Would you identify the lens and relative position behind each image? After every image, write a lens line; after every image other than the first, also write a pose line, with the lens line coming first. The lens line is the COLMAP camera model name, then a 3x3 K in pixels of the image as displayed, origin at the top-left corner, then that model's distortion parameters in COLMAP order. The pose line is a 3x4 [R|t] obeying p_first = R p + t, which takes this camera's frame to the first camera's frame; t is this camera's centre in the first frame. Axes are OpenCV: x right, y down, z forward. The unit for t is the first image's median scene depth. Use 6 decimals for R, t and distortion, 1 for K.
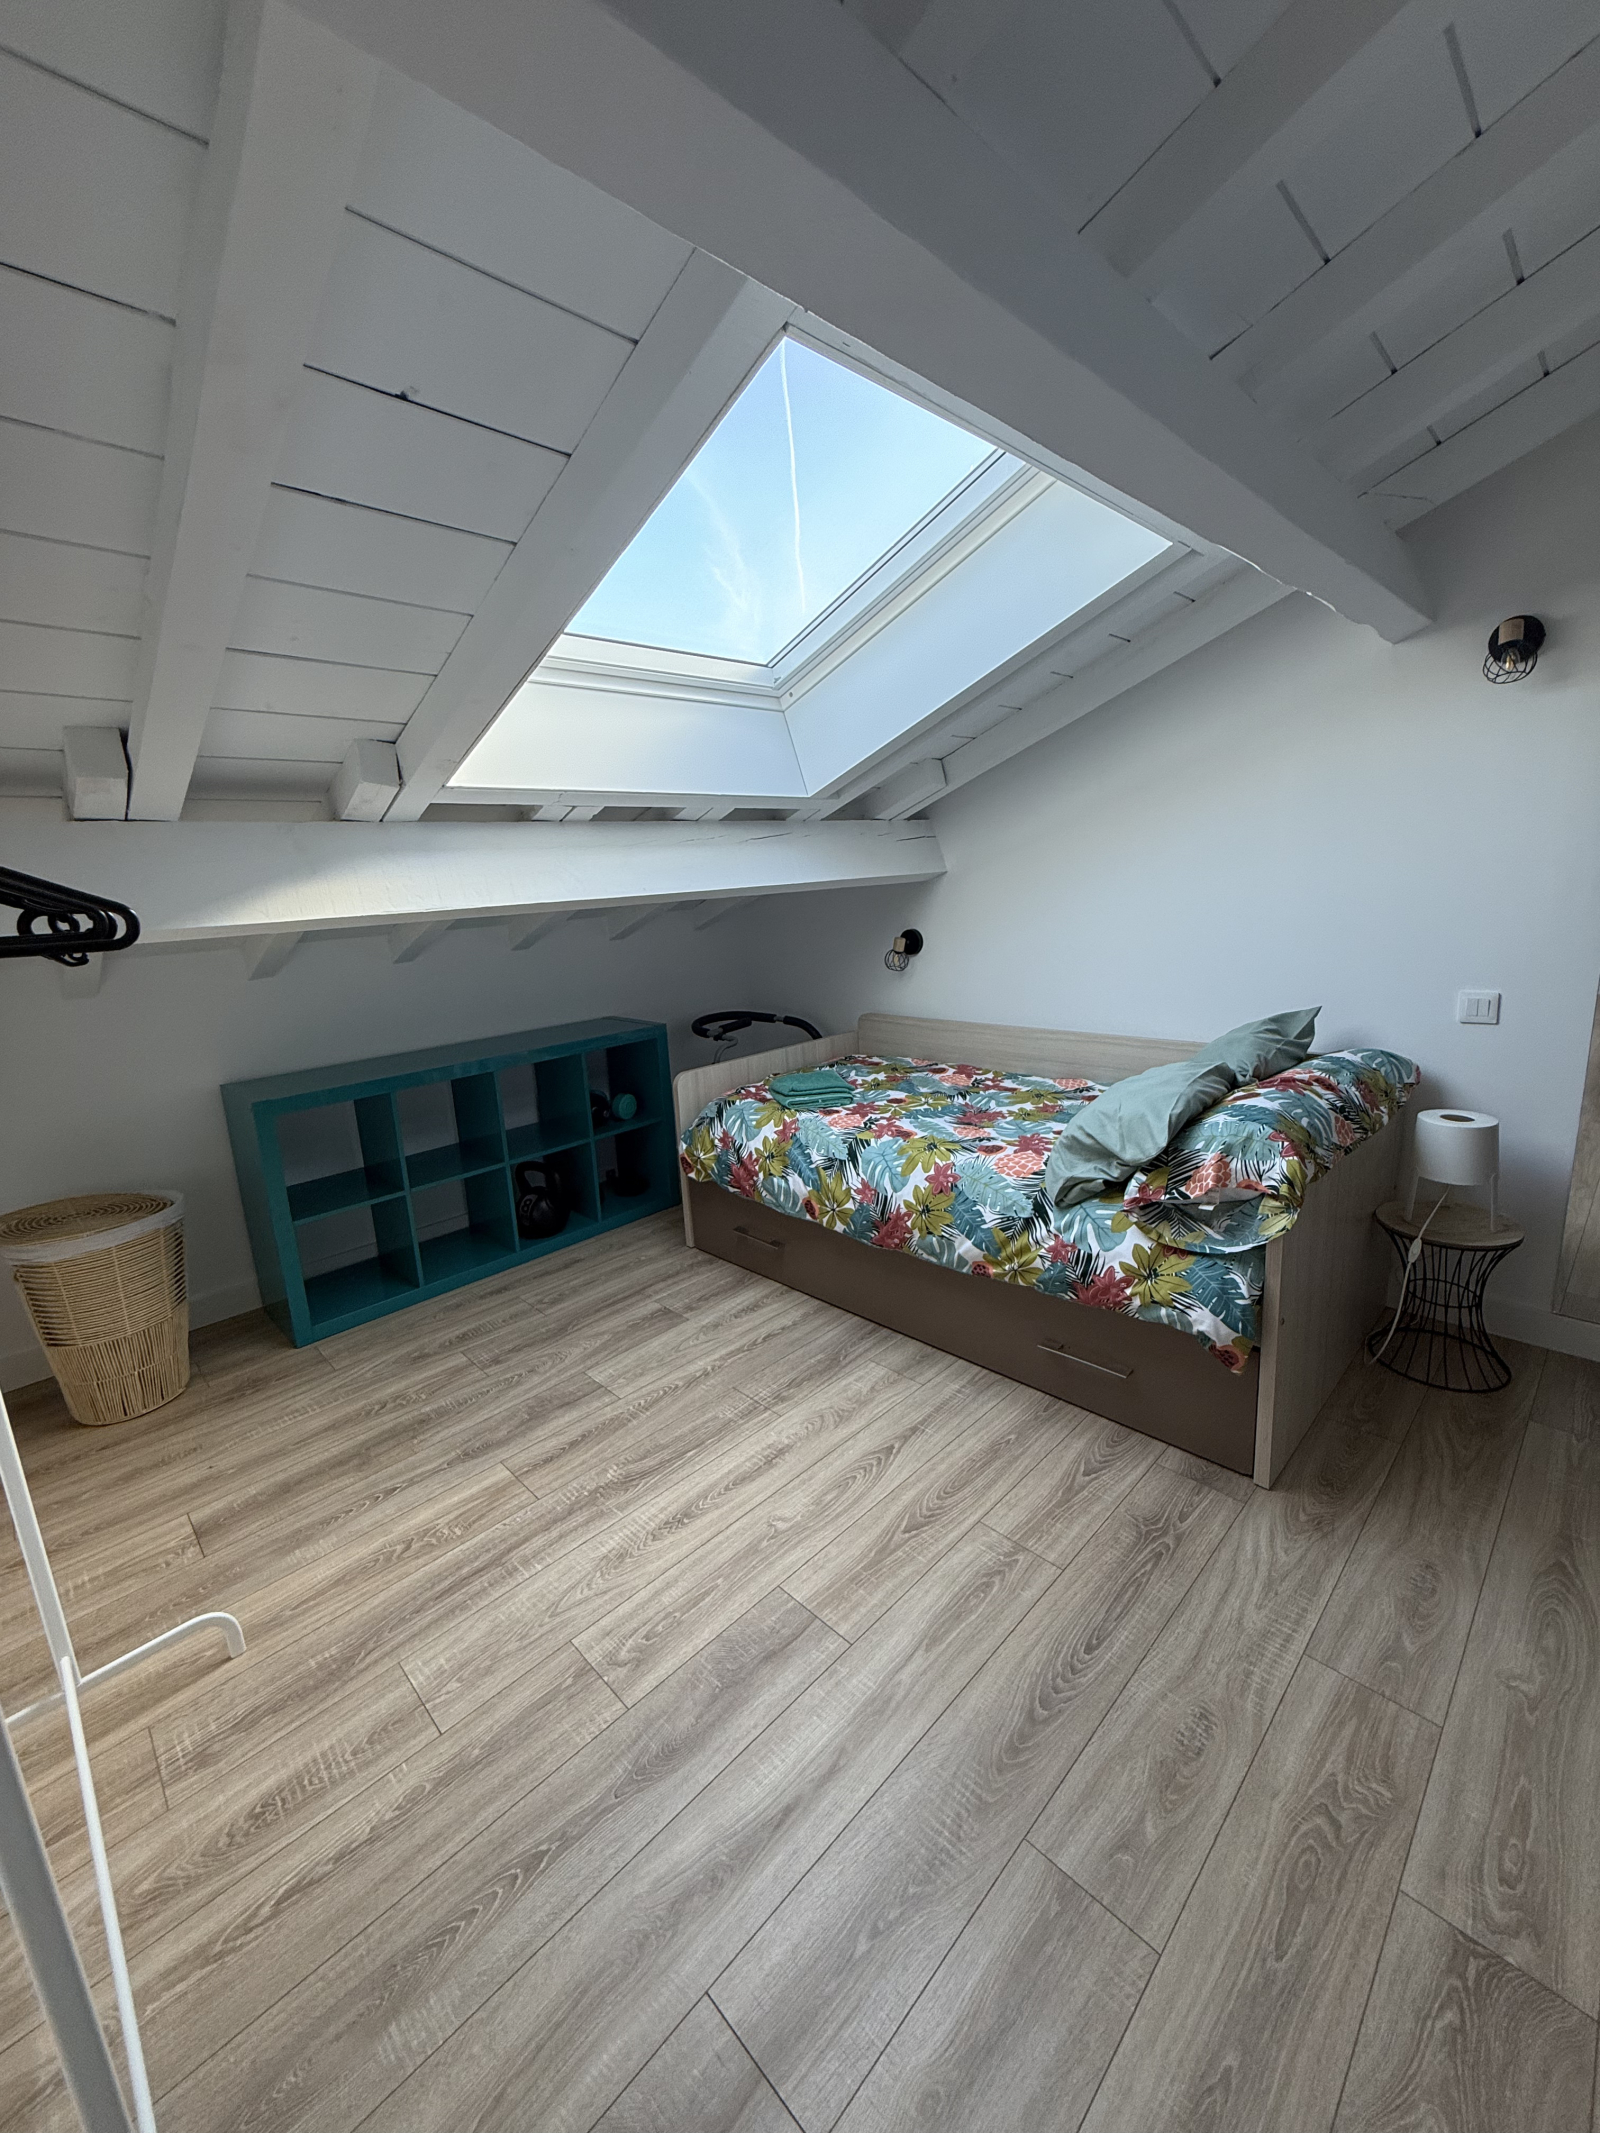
lens RADIAL K [[850.4, 0, 799.0], [0, 850.4, 1063.2], [0, 0, 1]] dist [-0.001745, 0.000301]
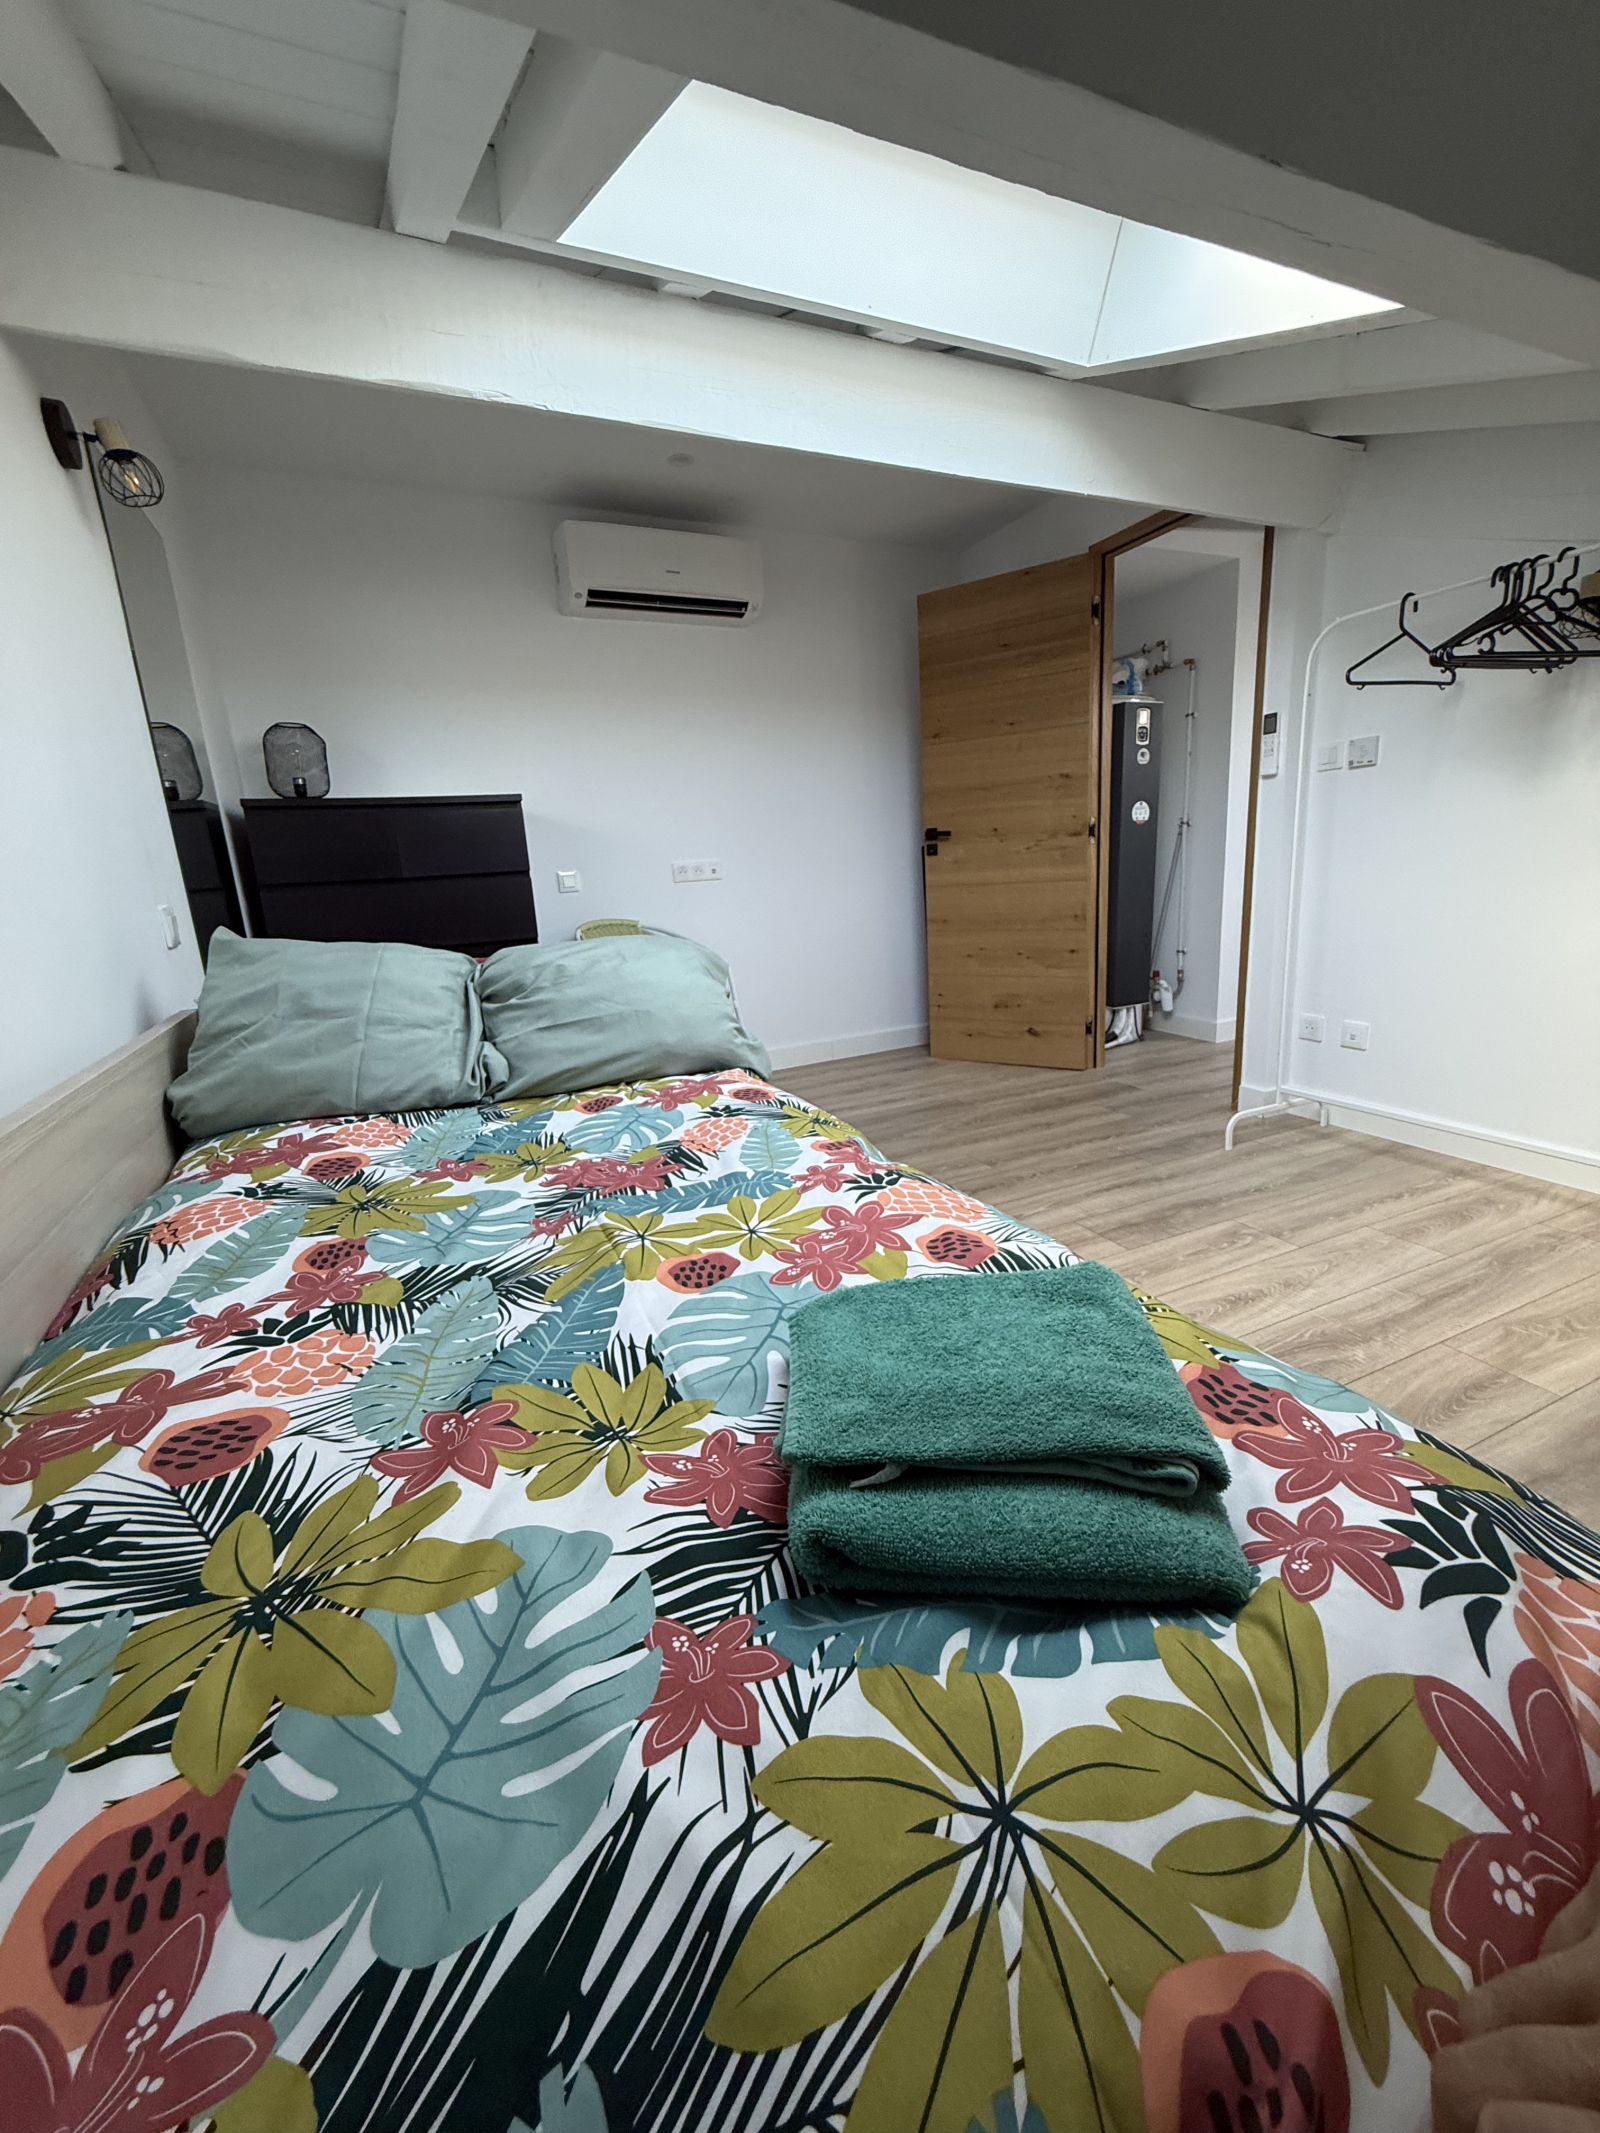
lens RADIAL K [[850.4, 0, 798.9], [0, 850.4, 1064.7], [0, 0, 1]] dist [-0.001745, 0.000301]
pose [[-0.930782, 0.026796, 0.364592, -0.022989], [0.182530, 0.898165, 0.399978, -0.138865], [-0.316746, 0.438841, -0.840886, 1.349248]]
